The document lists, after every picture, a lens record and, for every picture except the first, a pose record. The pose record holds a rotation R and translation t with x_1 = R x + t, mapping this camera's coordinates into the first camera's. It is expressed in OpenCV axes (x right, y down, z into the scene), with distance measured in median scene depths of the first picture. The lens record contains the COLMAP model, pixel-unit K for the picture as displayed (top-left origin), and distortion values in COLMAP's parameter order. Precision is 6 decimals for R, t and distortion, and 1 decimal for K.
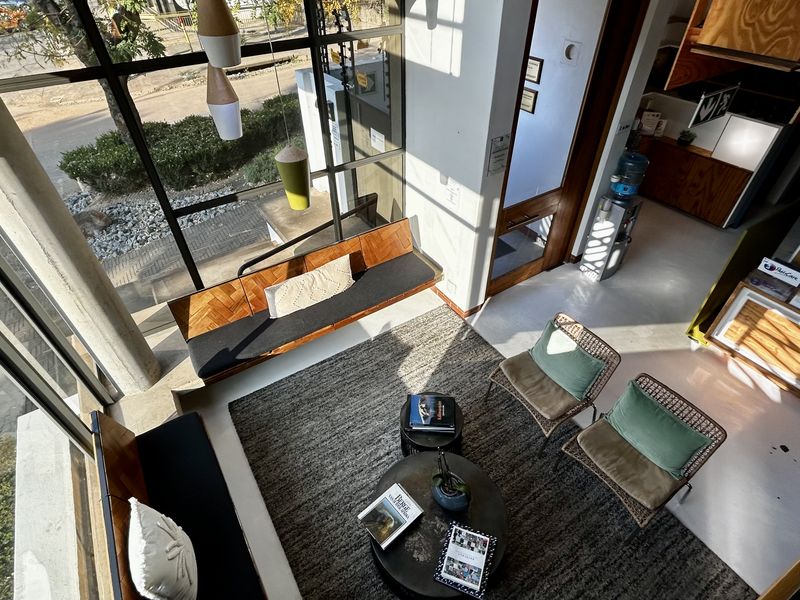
lens RADIAL K [[429.7, 0, 398.3], [0, 429.7, 298.9], [0, 0, 1]] dist [0.000974, -0.000776]
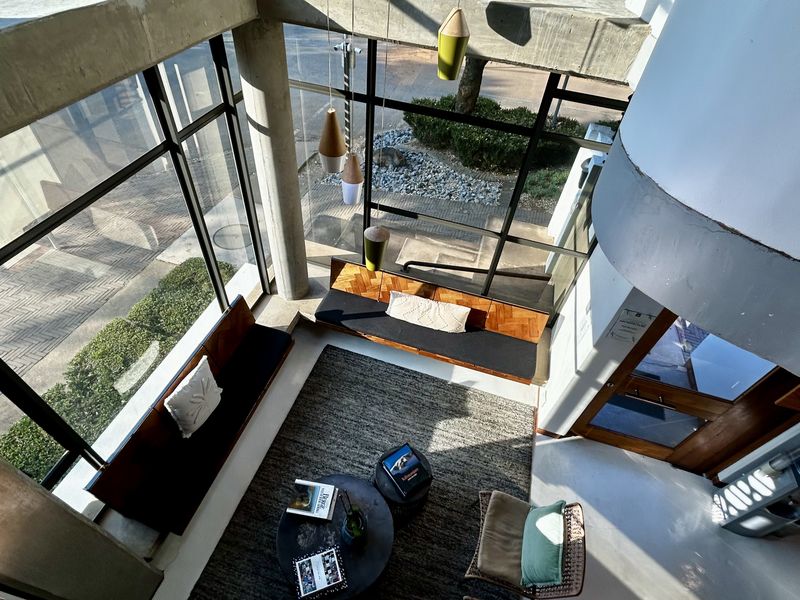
lens RADIAL K [[429.7, 0, 398.3], [0, 429.7, 298.9], [0, 0, 1]] dist [0.000974, -0.000776]
pose [[0.650087, 0.594706, -0.472983, 0.269830], [-0.570894, 0.793051, 0.212485, -0.257635], [0.501465, 0.131890, 0.855066, -0.018138]]
